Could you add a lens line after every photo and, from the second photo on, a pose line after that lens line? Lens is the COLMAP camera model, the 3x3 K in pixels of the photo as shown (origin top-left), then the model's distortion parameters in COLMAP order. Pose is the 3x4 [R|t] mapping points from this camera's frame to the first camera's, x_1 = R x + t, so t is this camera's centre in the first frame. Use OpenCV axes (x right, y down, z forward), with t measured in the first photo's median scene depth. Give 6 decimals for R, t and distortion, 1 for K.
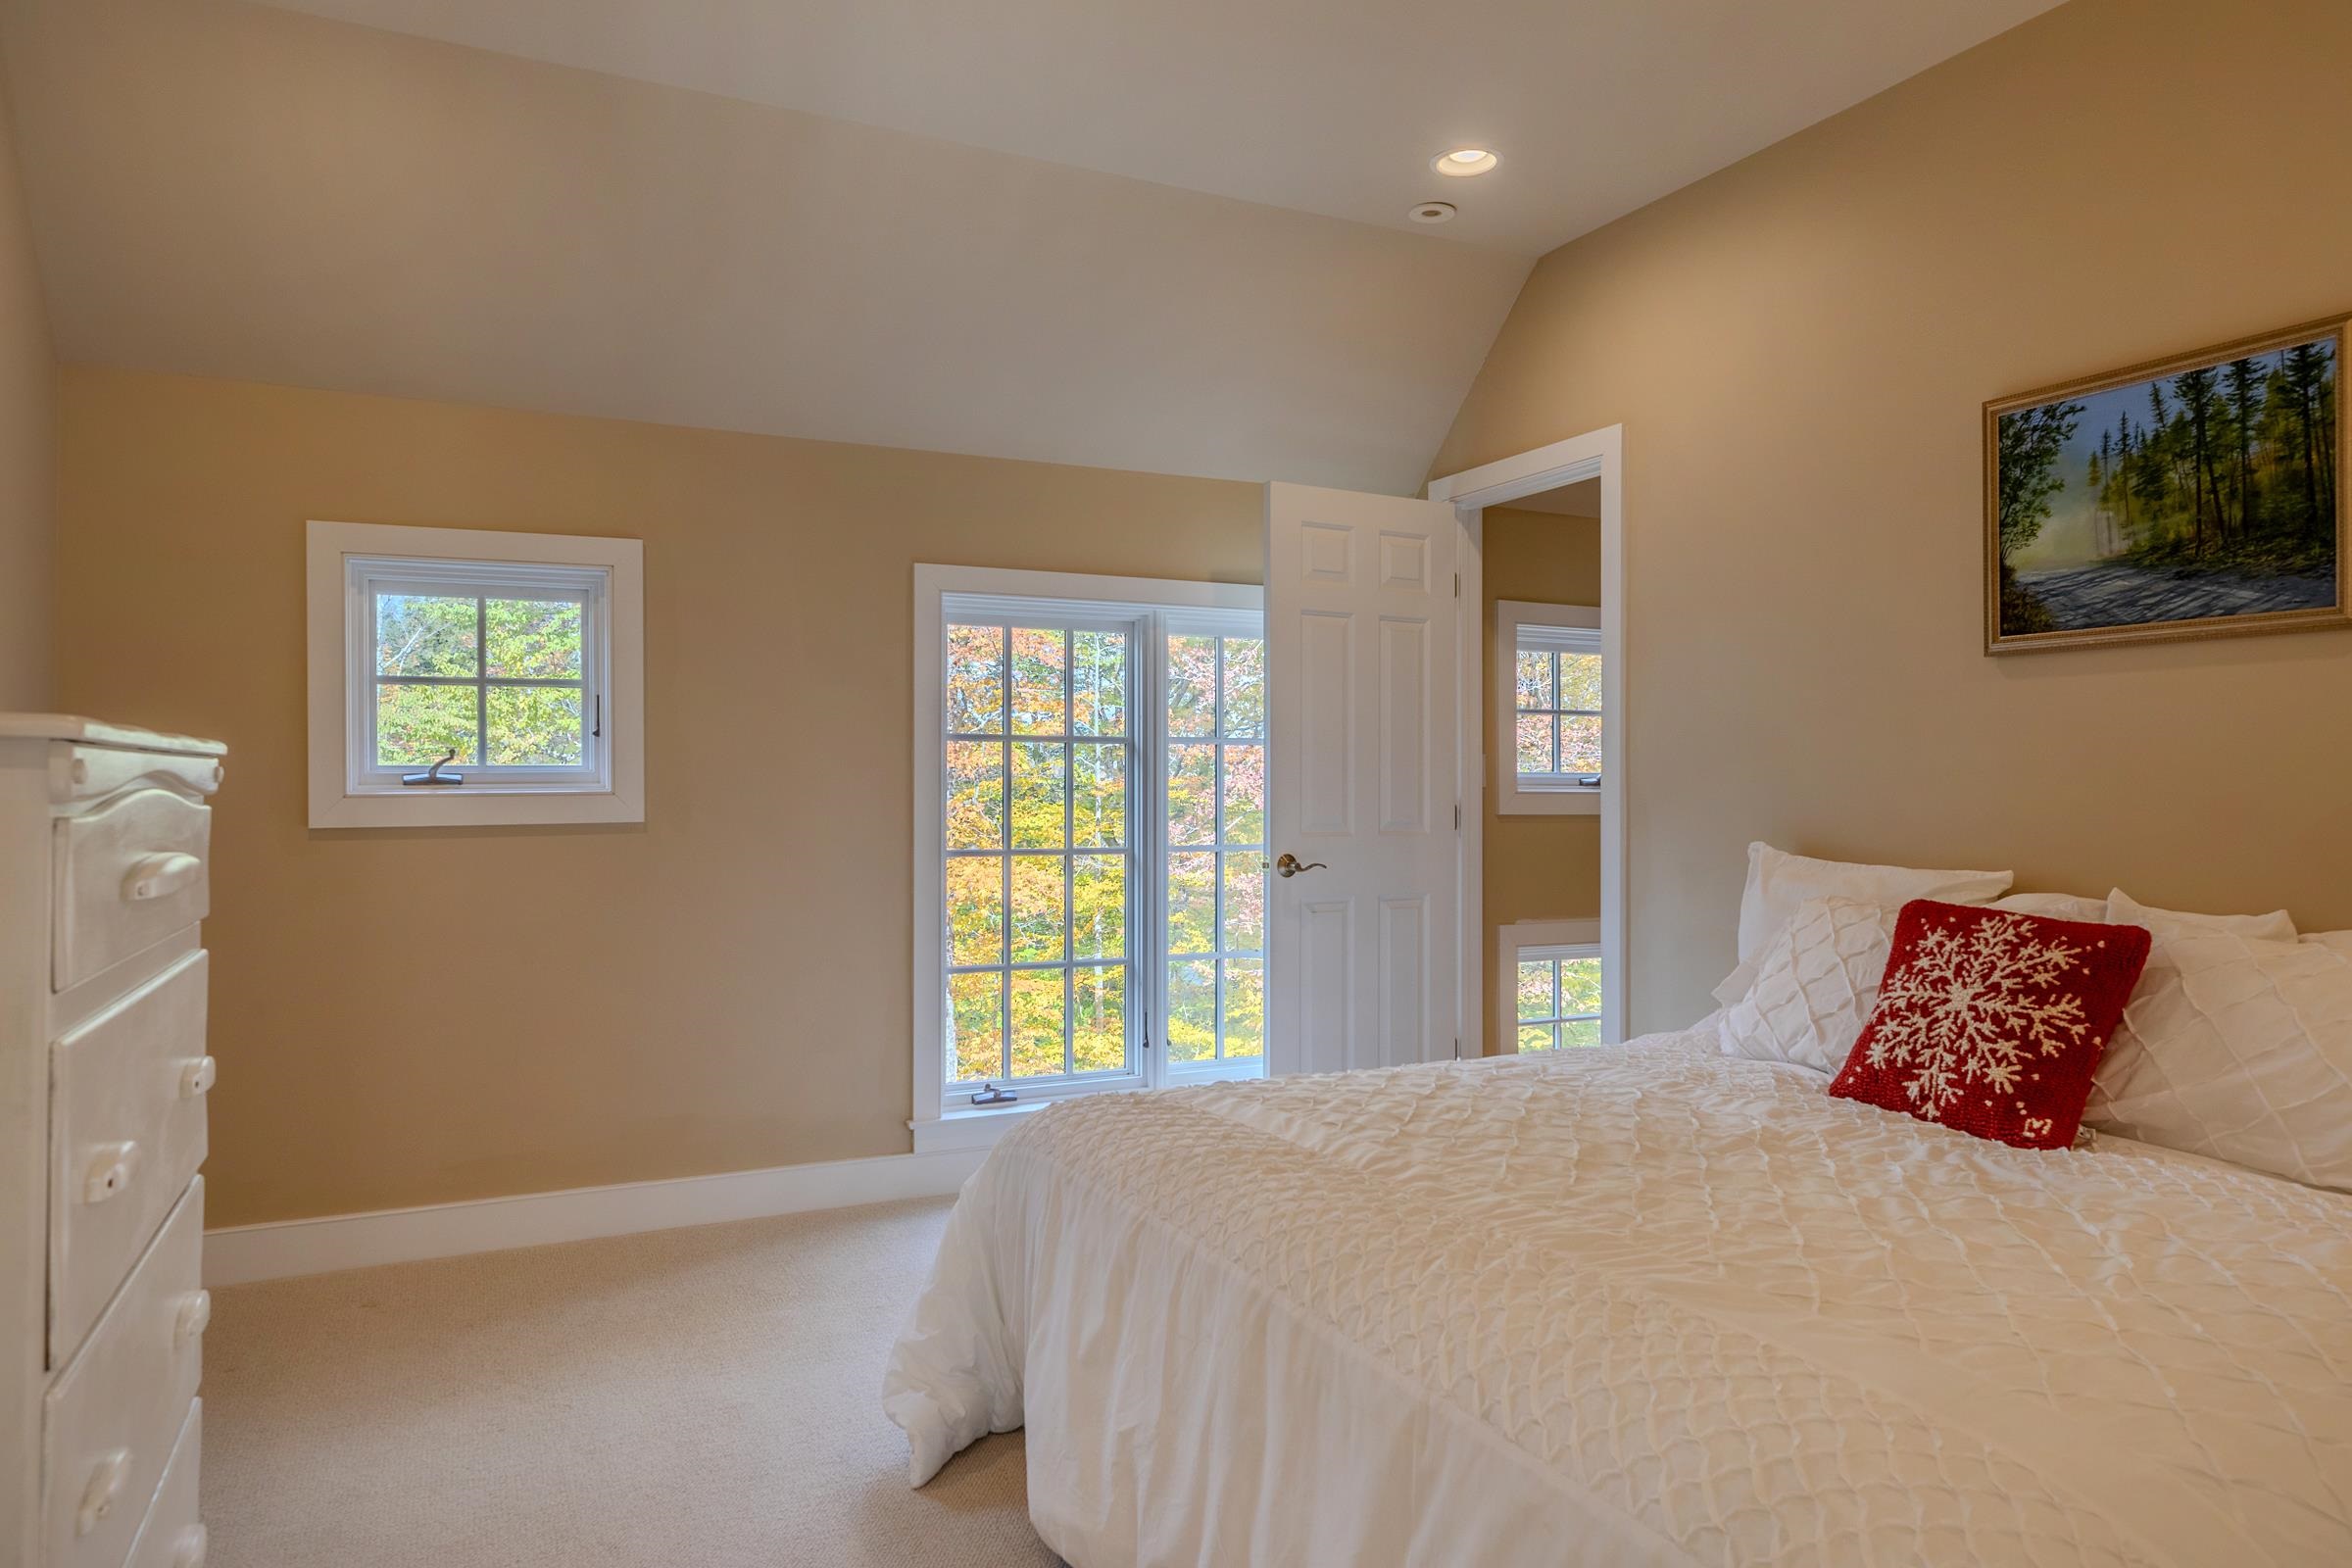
lens RADIAL K [[1472.5, 0, 1176.0], [0, 1472.5, 792.5], [0, 0, 1]] dist [-0.037126, -0.000671]
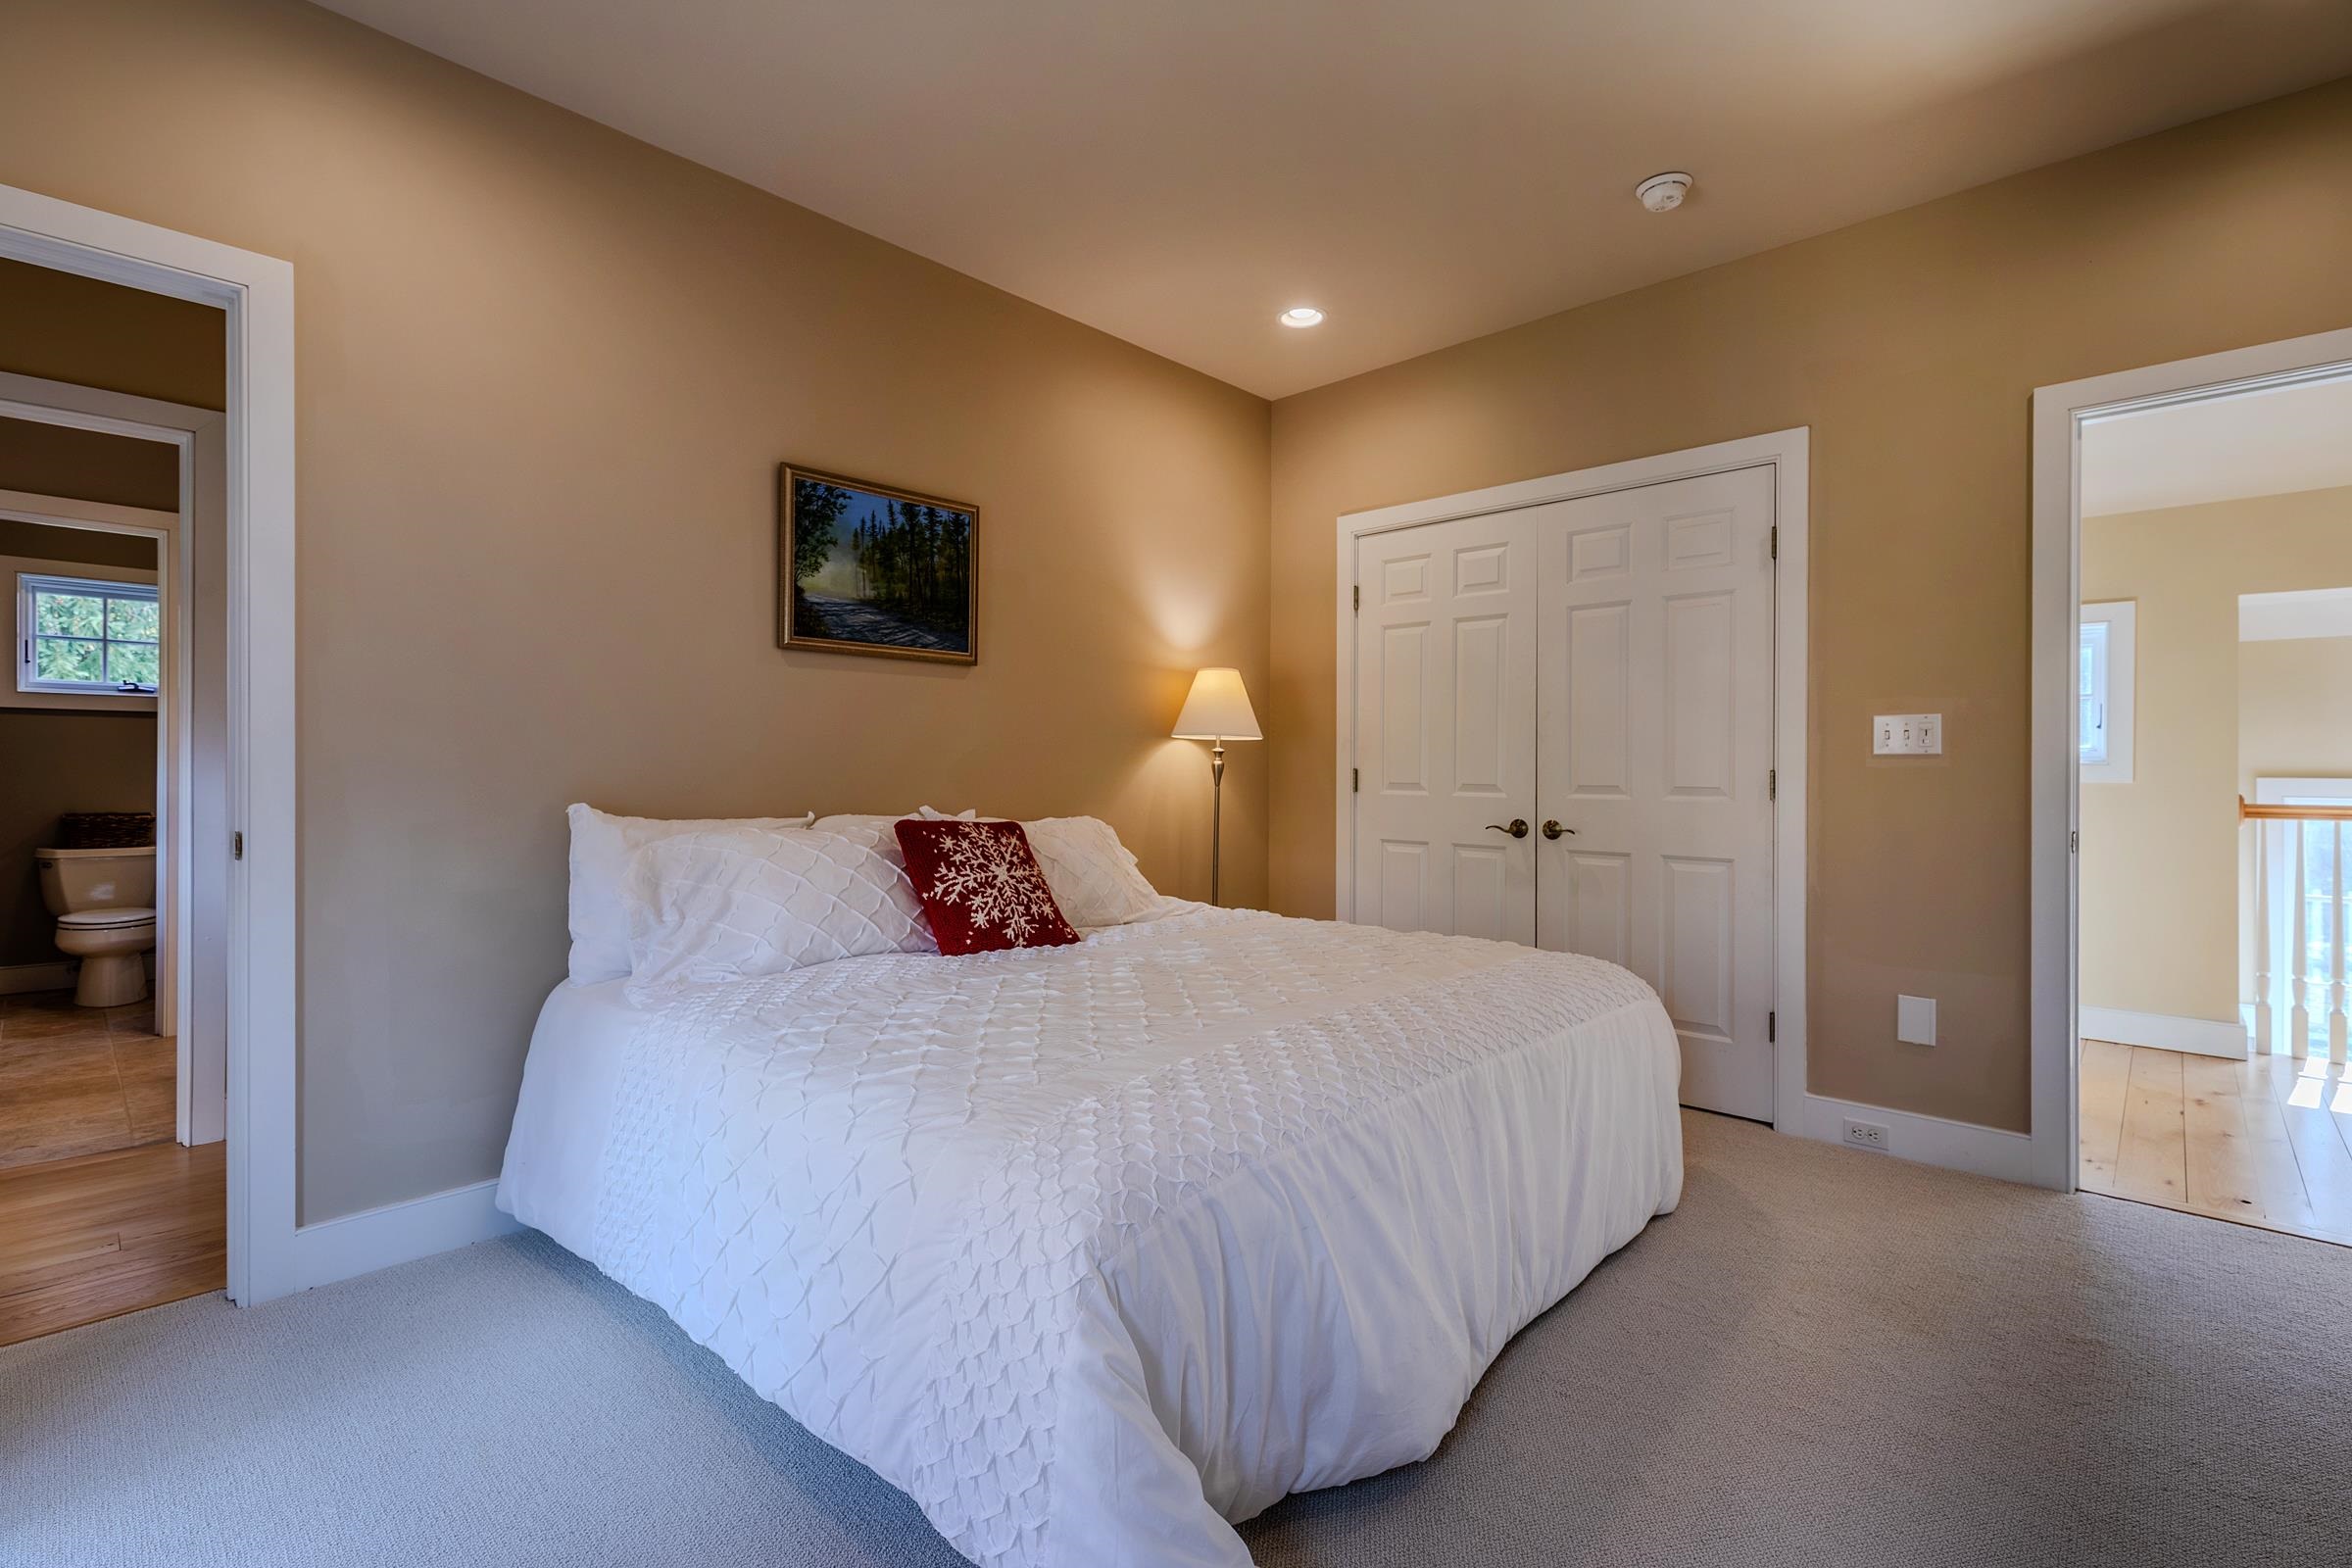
lens RADIAL K [[1061.4, 0, 1176.7], [0, 1061.4, 768.4], [0, 0, 1]] dist [0.004176, 0.001346]
pose [[-0.374415, -0.012307, 0.927180, -0.580507], [-0.003131, 0.999923, 0.012009, 0.008471], [-0.927256, 0.001593, -0.374424, 1.154256]]
